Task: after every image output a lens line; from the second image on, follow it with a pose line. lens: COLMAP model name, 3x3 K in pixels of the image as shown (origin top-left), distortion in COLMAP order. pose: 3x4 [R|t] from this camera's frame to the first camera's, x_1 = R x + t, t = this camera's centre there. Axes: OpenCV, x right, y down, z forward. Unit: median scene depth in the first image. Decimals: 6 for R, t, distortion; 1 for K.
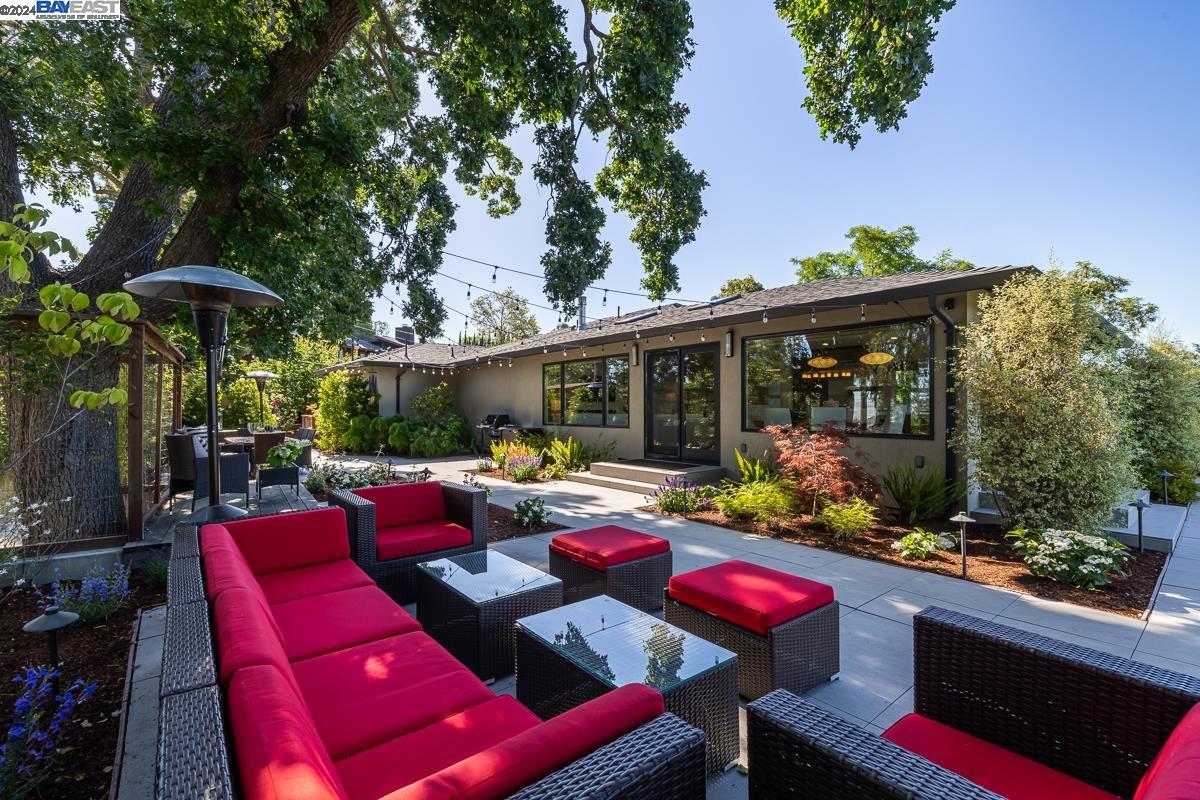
lens RADIAL K [[524.0, 0, 600.0], [0, 524.0, 400.0], [0, 0, 1]] dist [-0.000156, -0.000022]
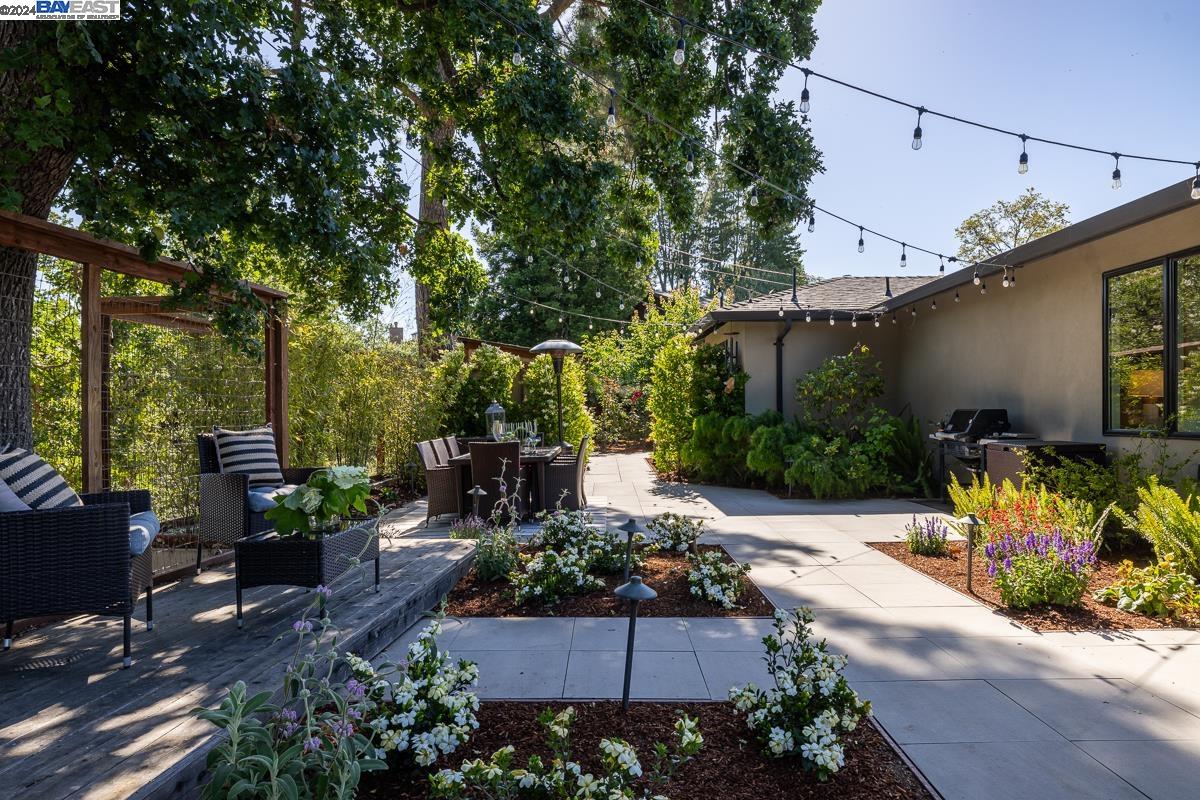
lens RADIAL K [[756.2, 0, 600.0], [0, 756.2, 400.0], [0, 0, 1]] dist [-0.002388, -0.000480]
pose [[0.766358, -0.012794, -0.642286, -0.036694], [0.015514, 0.999879, -0.001406, 0.016831], [0.642226, -0.008887, 0.766464, 0.339171]]
